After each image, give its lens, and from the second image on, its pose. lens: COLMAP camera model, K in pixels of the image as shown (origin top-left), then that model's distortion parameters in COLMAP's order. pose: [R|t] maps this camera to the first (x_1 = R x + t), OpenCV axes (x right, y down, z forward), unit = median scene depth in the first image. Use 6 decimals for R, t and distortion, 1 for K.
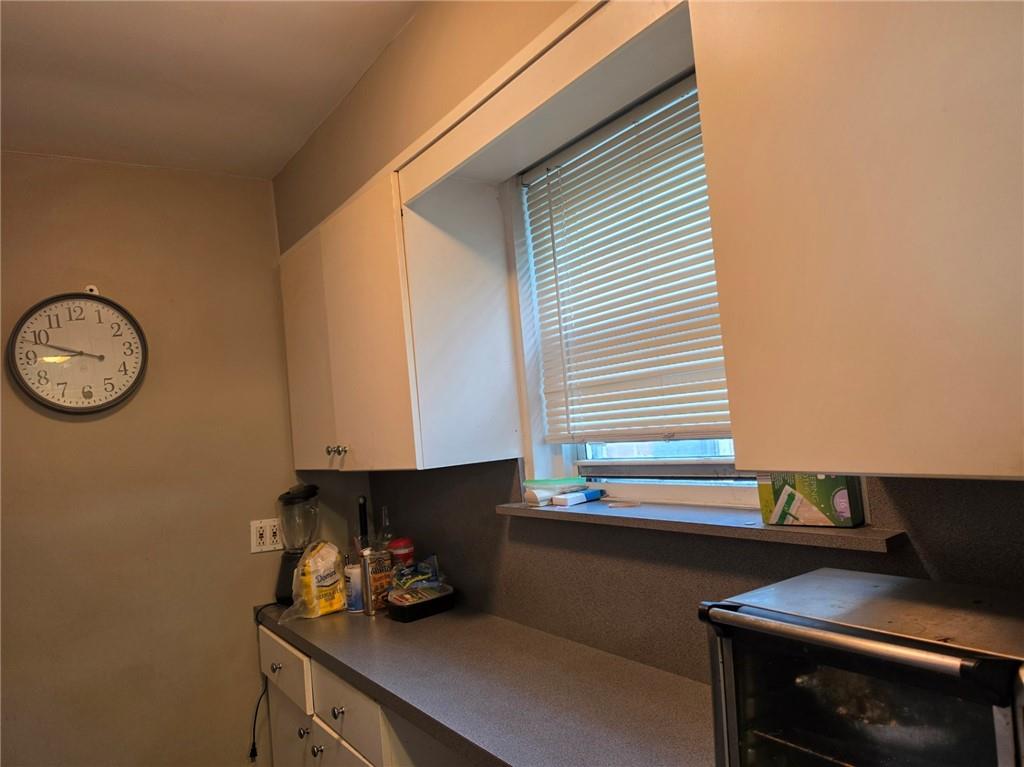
lens RADIAL K [[710.0, 0, 509.8], [0, 710.0, 373.0], [0, 0, 1]] dist [0.019526, -0.041712]
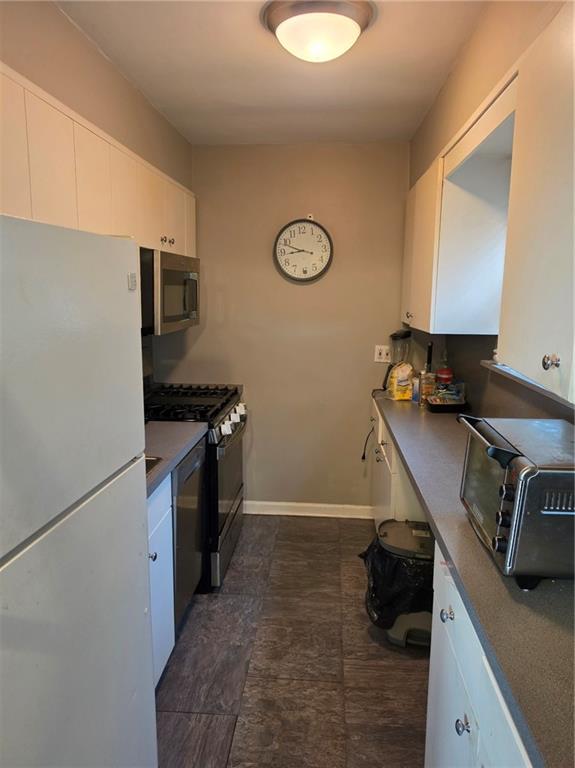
lens RADIAL K [[532.5, 0, 289.6], [0, 532.5, 385.2], [0, 0, 1]] dist [0.019526, -0.041712]
pose [[0.775540, 0.204511, -0.597254, 0.349159], [-0.027202, 0.956020, 0.292038, -0.103643], [0.630712, -0.210241, 0.746995, -0.234994]]
